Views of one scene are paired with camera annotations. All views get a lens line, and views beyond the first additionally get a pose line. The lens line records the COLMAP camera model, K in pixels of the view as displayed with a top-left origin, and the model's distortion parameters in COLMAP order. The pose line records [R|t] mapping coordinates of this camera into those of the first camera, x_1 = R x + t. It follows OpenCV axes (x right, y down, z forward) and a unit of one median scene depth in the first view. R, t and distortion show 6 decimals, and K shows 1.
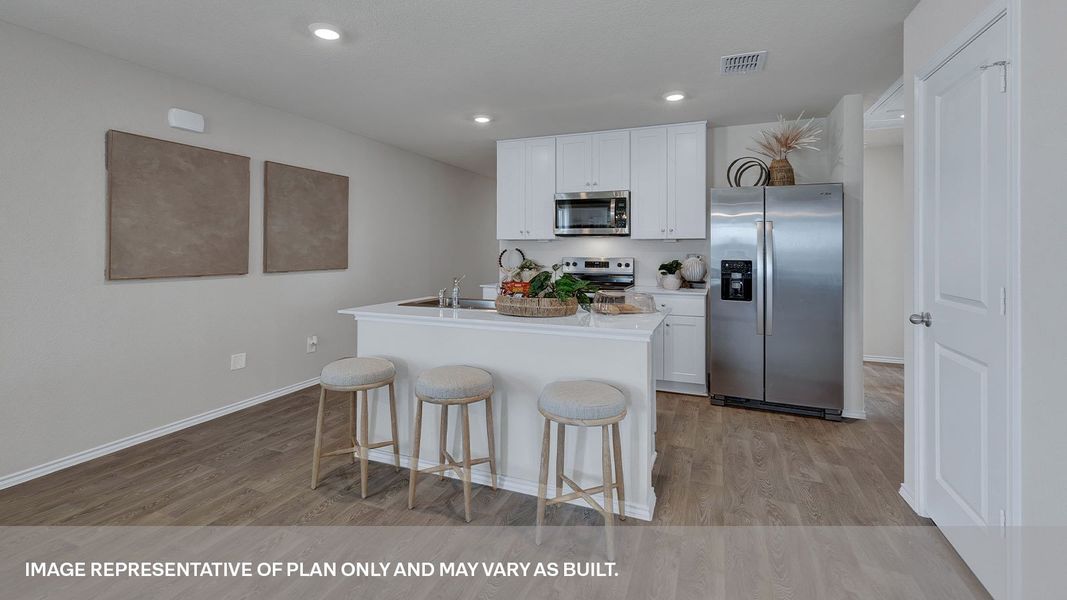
lens RADIAL K [[465.5, 0, 533.9], [0, 465.5, 244.4], [0, 0, 1]] dist [-0.001988, 0.000020]
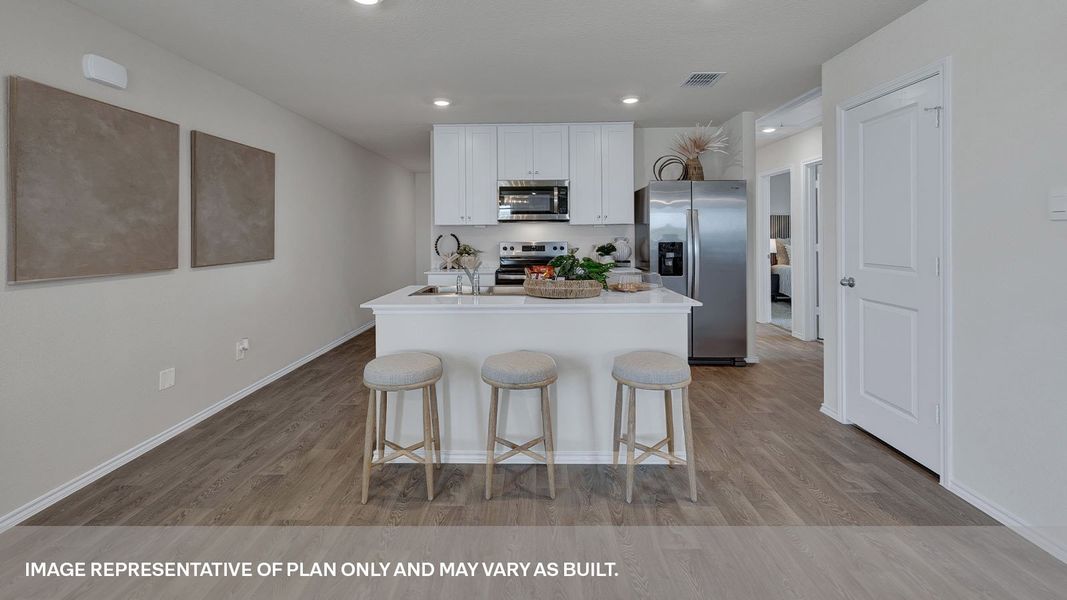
lens RADIAL K [[452.6, 0, 534.6], [0, 452.6, 230.8], [0, 0, 1]] dist [0.000368, 0.000101]
pose [[0.933112, -0.008108, 0.359496, -0.302295], [0.006339, 0.999961, 0.006097, -0.003980], [-0.359531, -0.003411, 0.933127, 0.042144]]
